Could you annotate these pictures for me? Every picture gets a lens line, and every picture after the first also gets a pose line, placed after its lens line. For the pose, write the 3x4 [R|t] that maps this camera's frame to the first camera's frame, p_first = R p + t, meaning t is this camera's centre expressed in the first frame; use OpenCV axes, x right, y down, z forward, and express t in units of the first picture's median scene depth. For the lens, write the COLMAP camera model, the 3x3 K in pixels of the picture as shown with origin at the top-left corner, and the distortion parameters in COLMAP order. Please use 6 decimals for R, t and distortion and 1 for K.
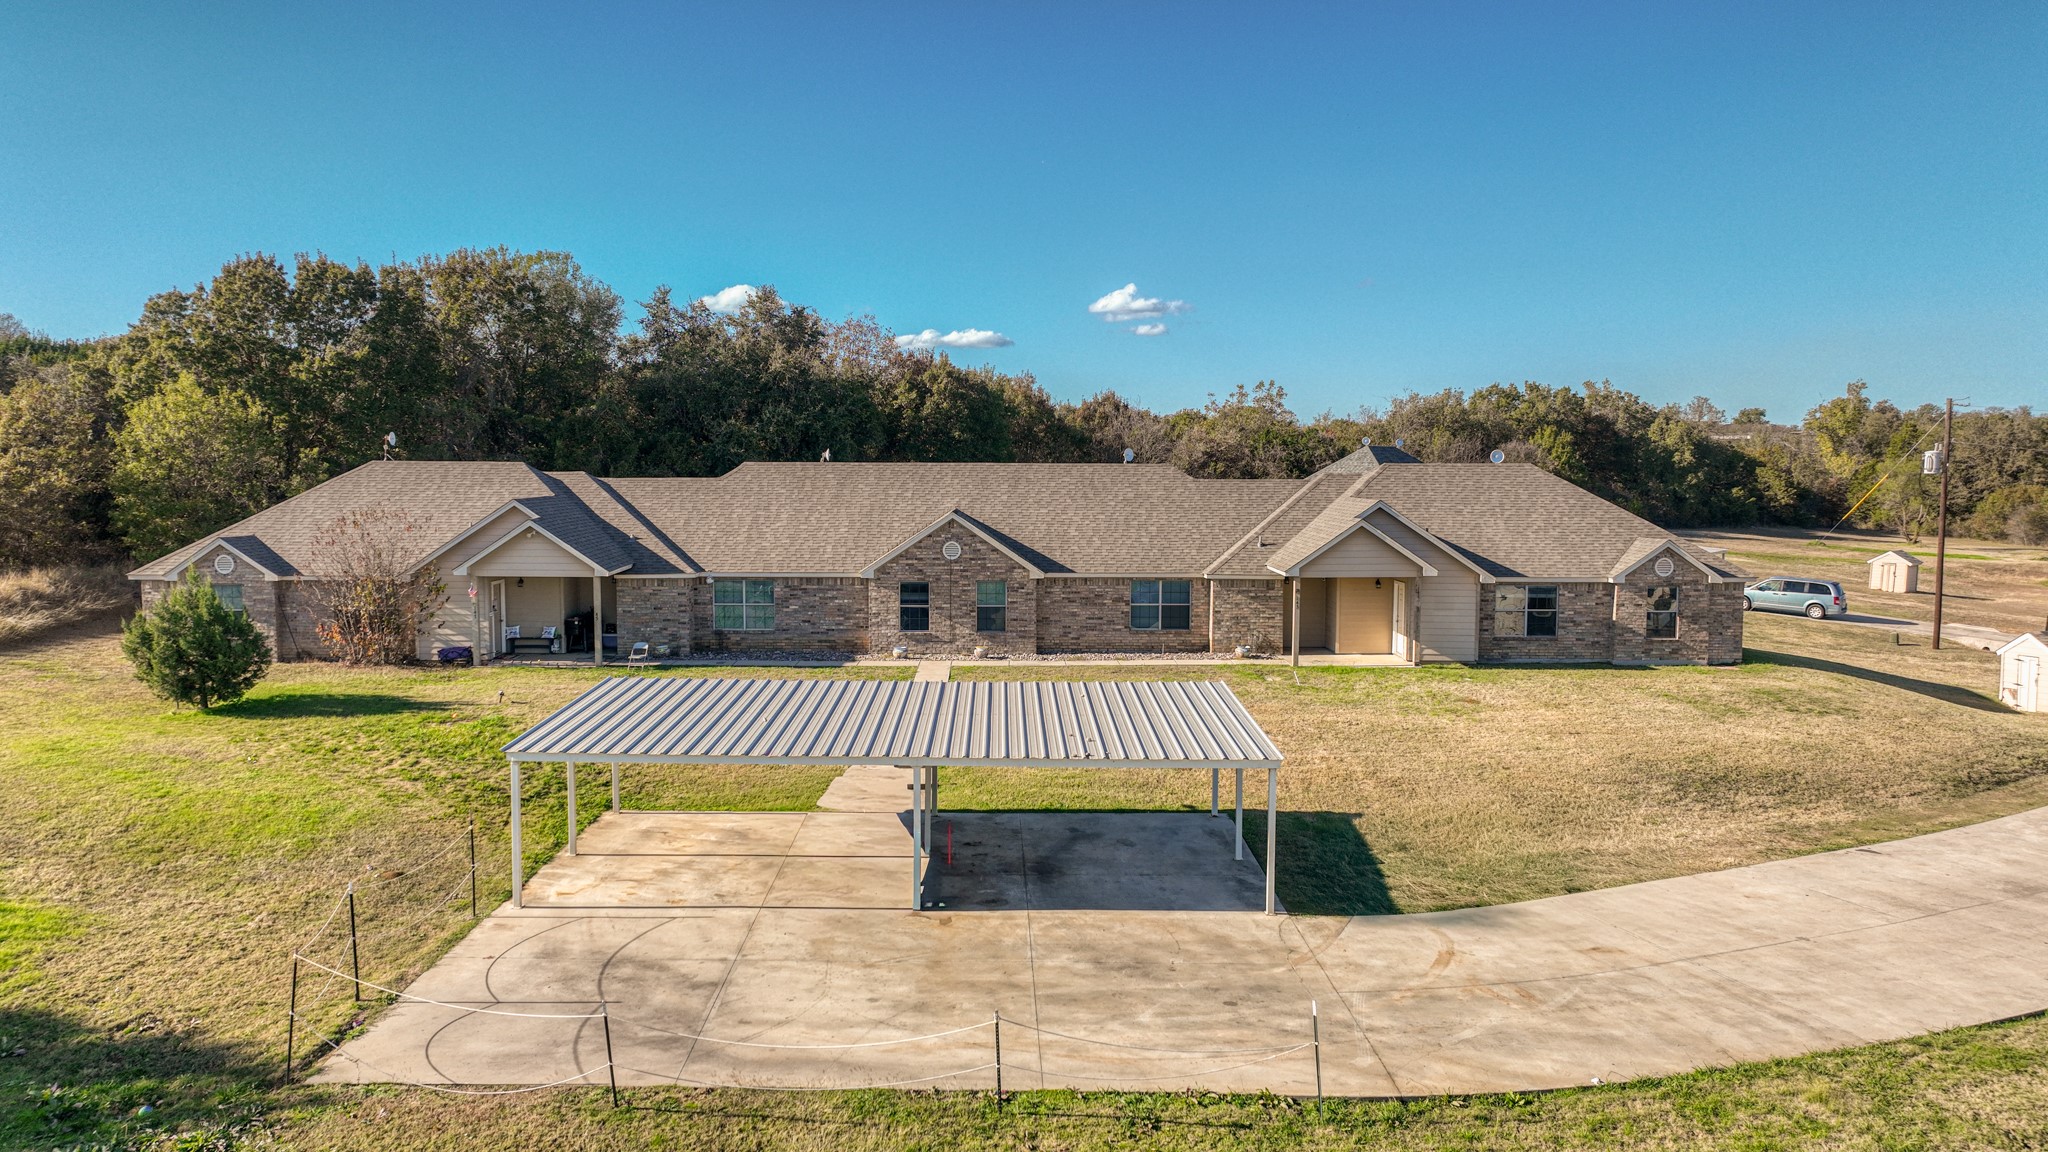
lens RADIAL K [[1444.6, 0, 1024.0], [0, 1444.6, 576.0], [0, 0, 1]] dist [0.005085, 0.002122]
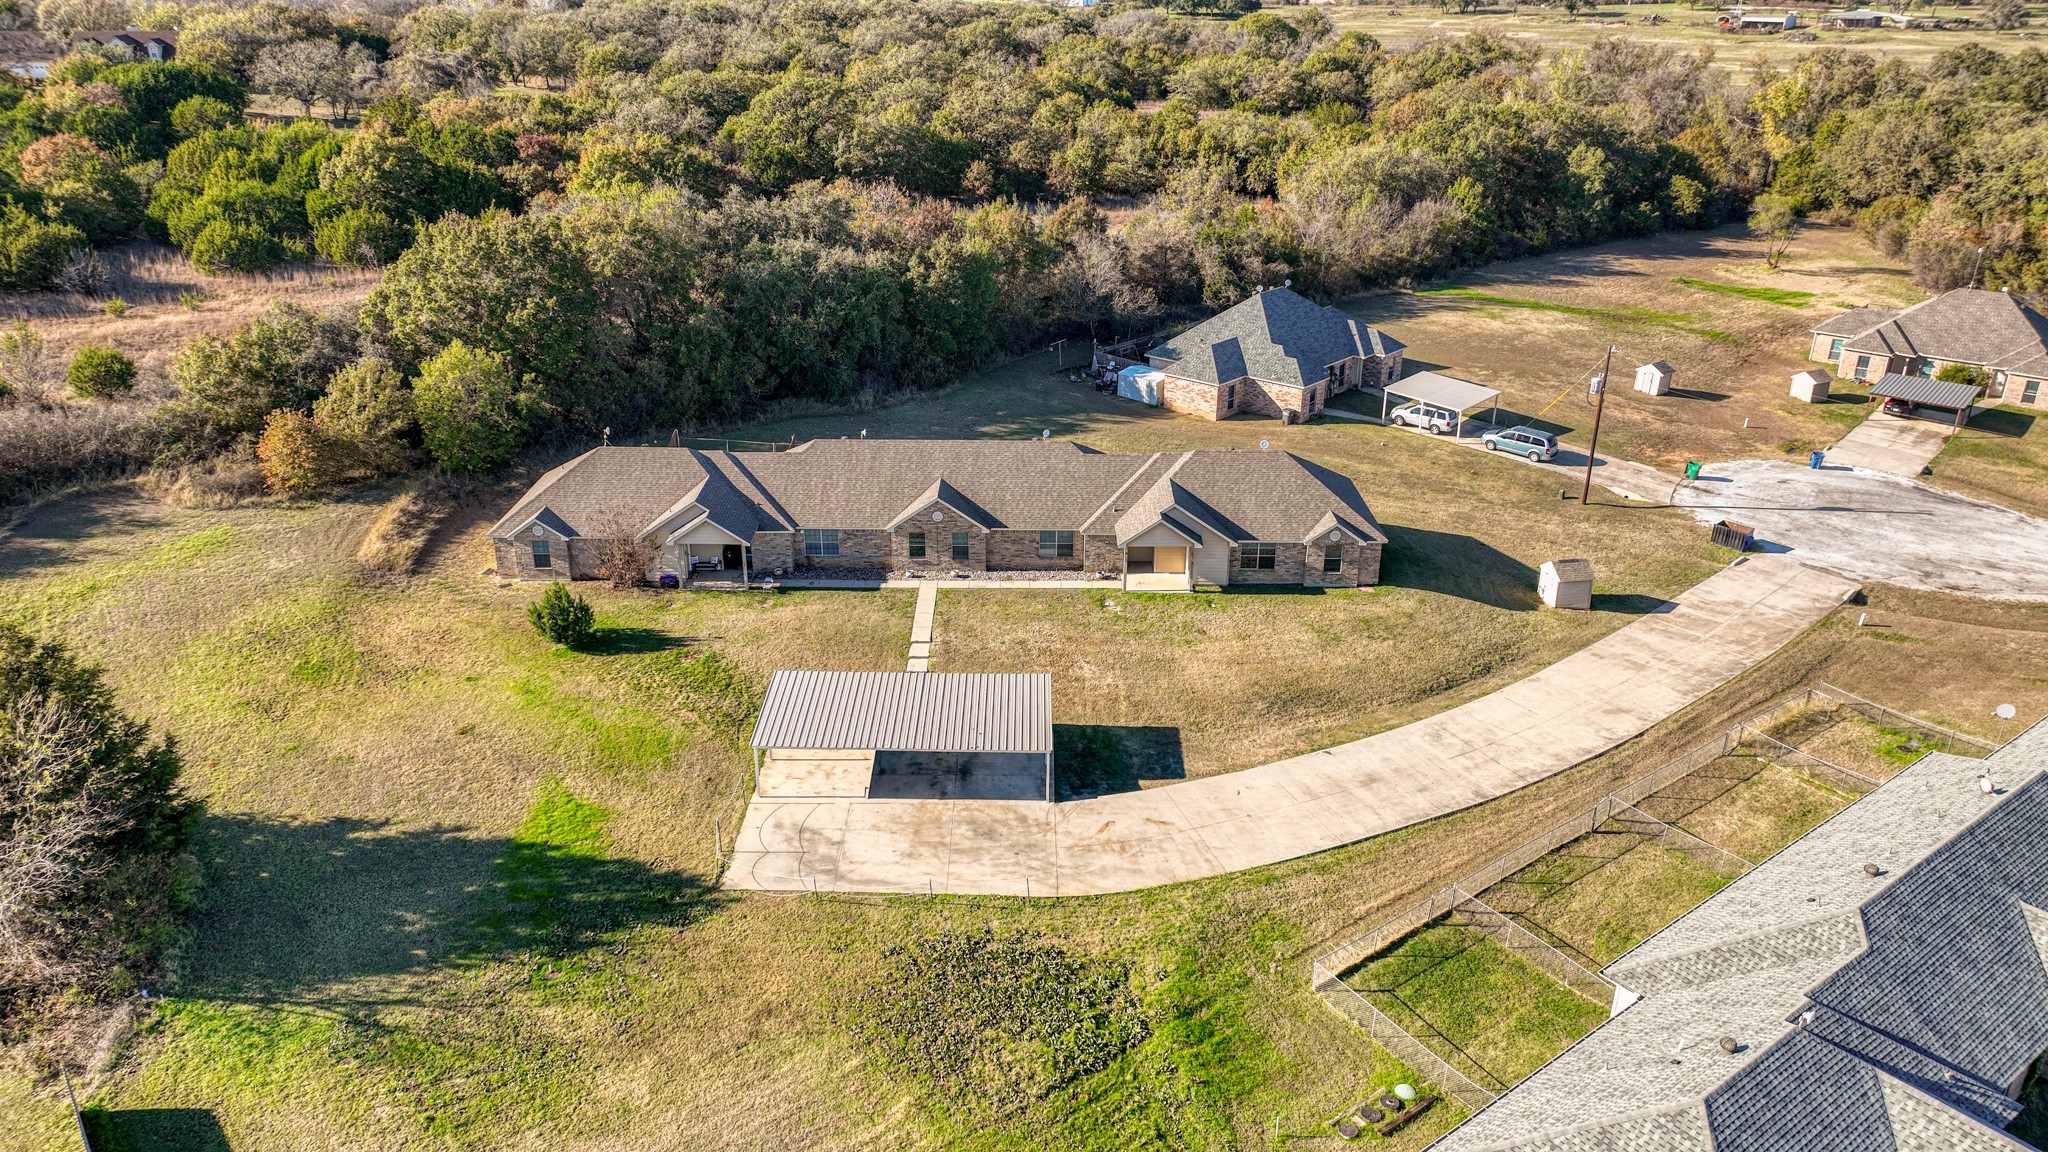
lens RADIAL K [[1444.6, 0, 1024.0], [0, 1444.6, 576.0], [0, 0, 1]] dist [0.005085, 0.002122]
pose [[0.999723, 0.009434, -0.021561, 0.094372], [-0.002102, 0.948264, 0.317476, -0.509391], [0.023440, -0.317343, 0.948021, -0.695792]]
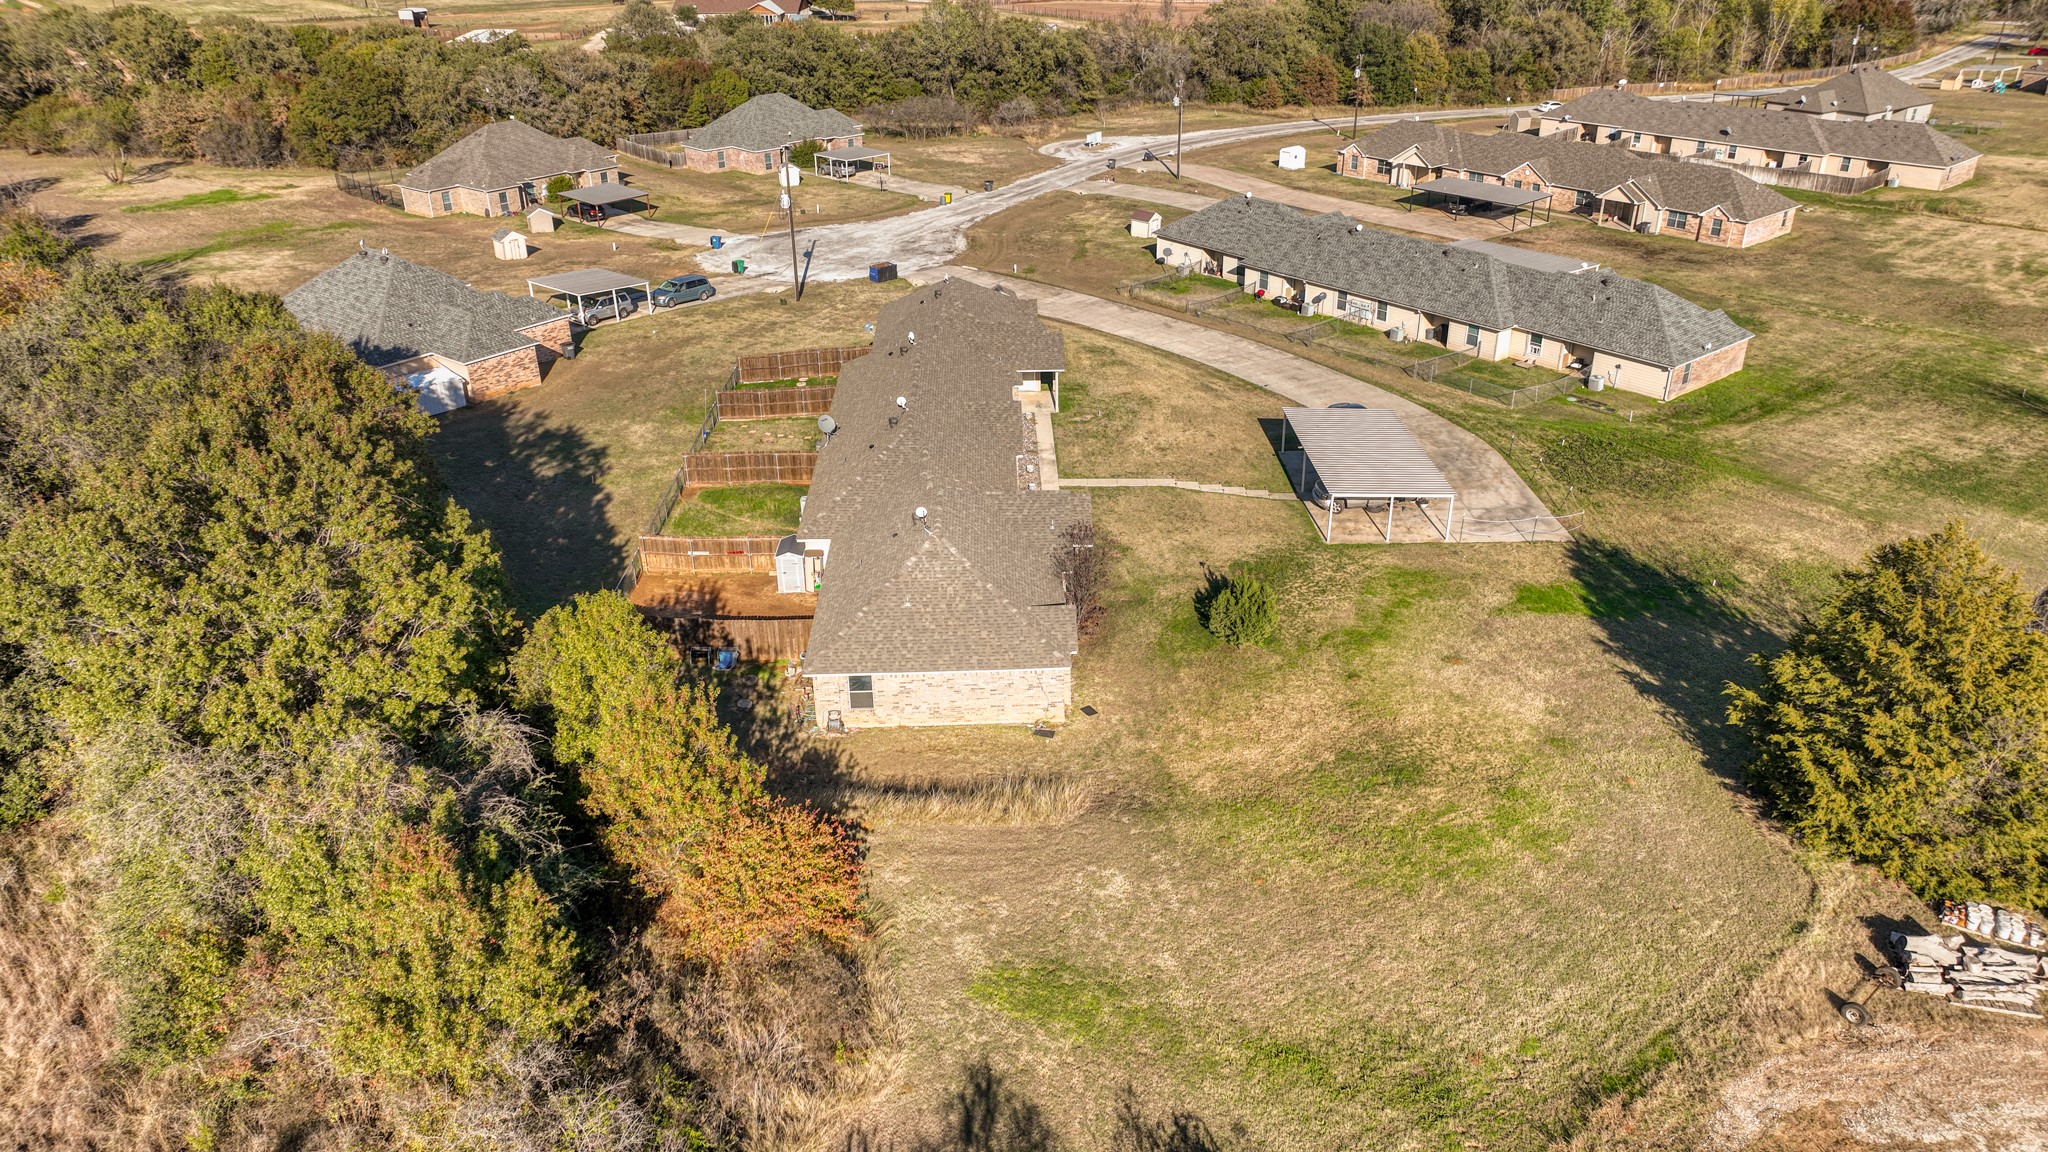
lens RADIAL K [[1444.6, 0, 1024.0], [0, 1444.6, 576.0], [0, 0, 1]] dist [0.005085, 0.002122]
pose [[-0.021146, -0.453304, 0.891105, -1.658082], [0.087512, 0.887044, 0.453315, -0.633002], [-0.995939, 0.087568, 0.020912, 0.971071]]
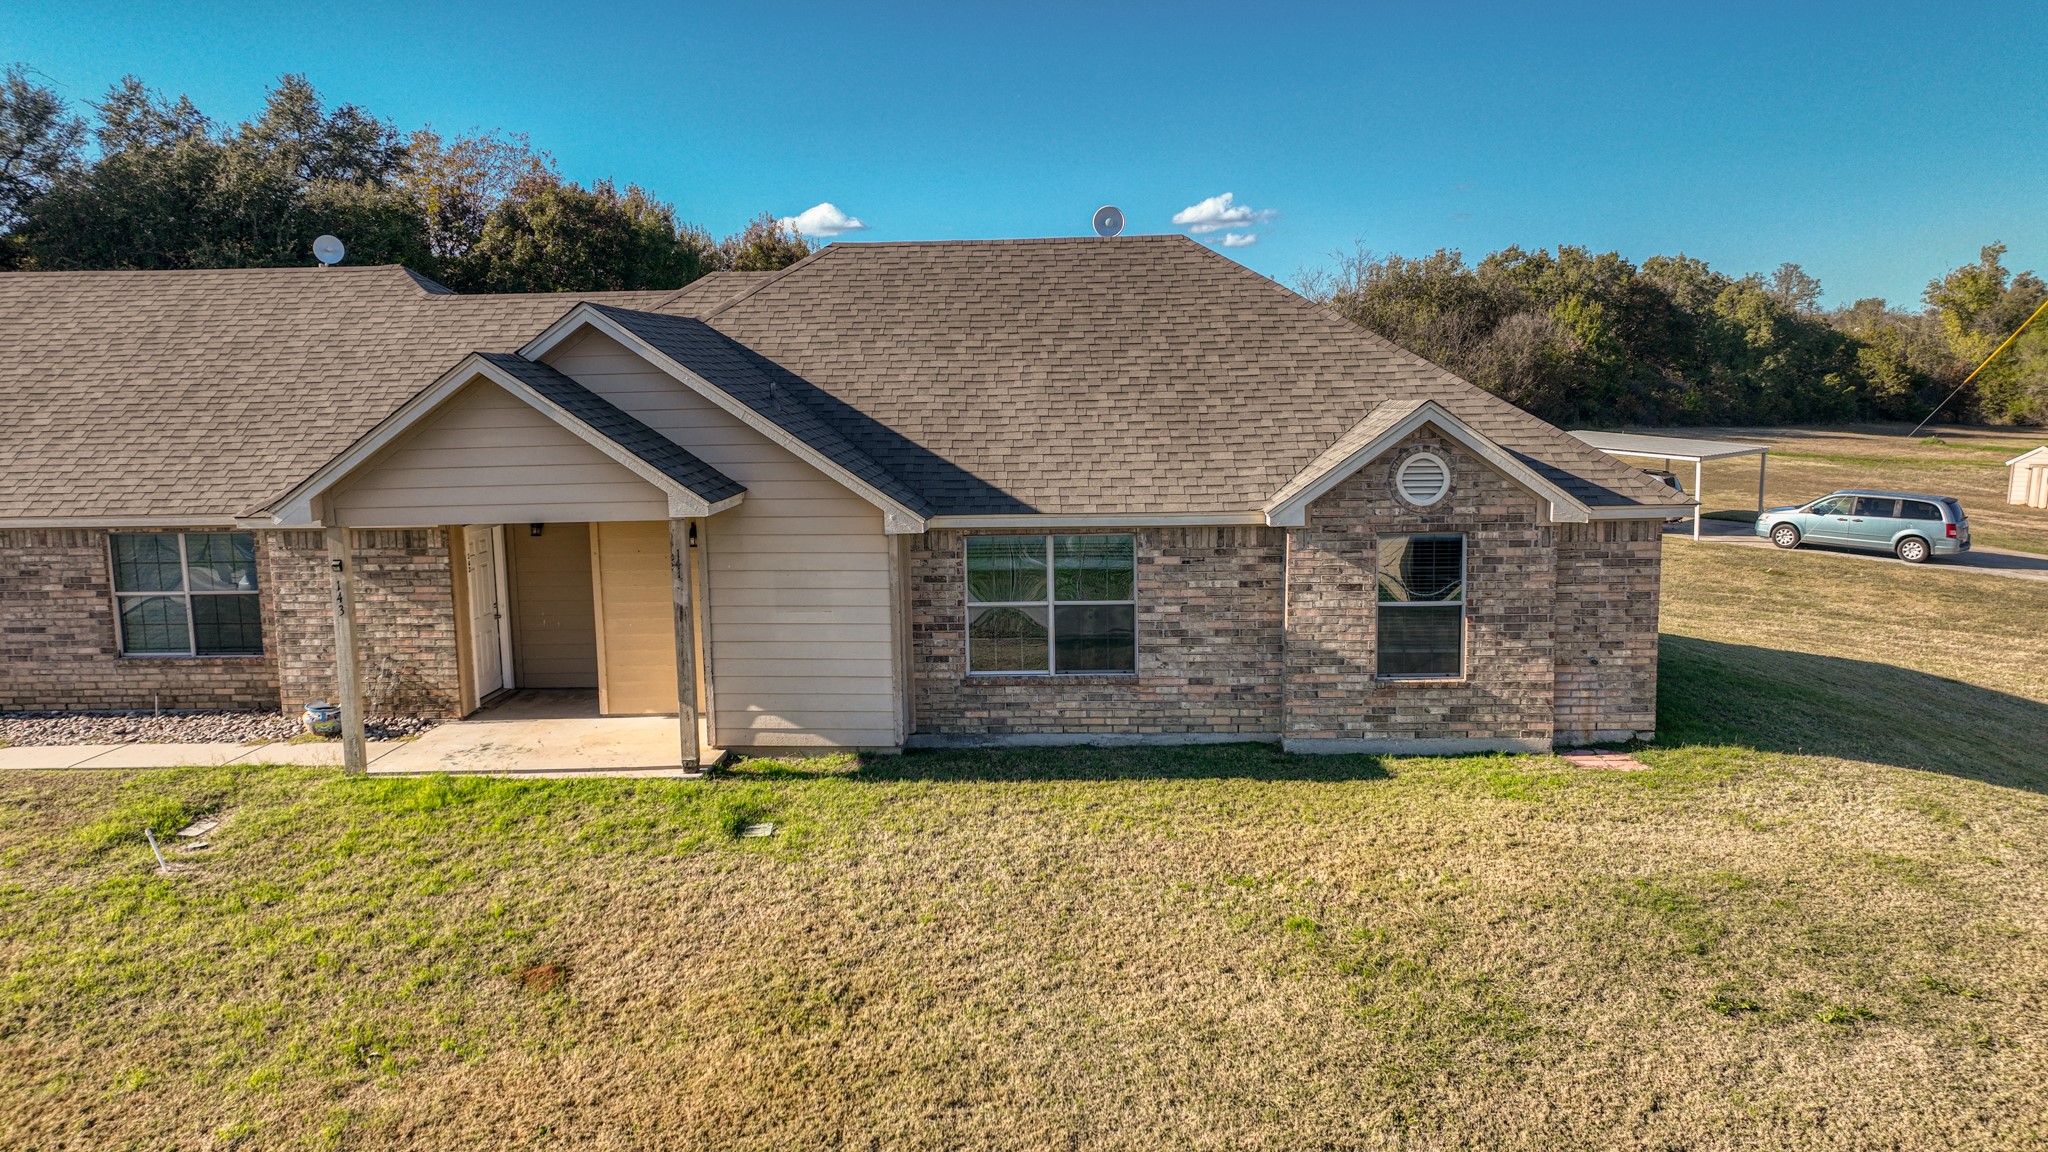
lens RADIAL K [[1451.8, 0, 1024.0], [0, 1451.8, 576.0], [0, 0, 1]] dist [-0.005003, 0.028607]
pose [[0.998007, -0.012473, -0.061857, 0.356074], [0.015841, 0.998401, 0.054260, -0.003245], [0.061081, -0.055132, 0.996609, 0.620979]]
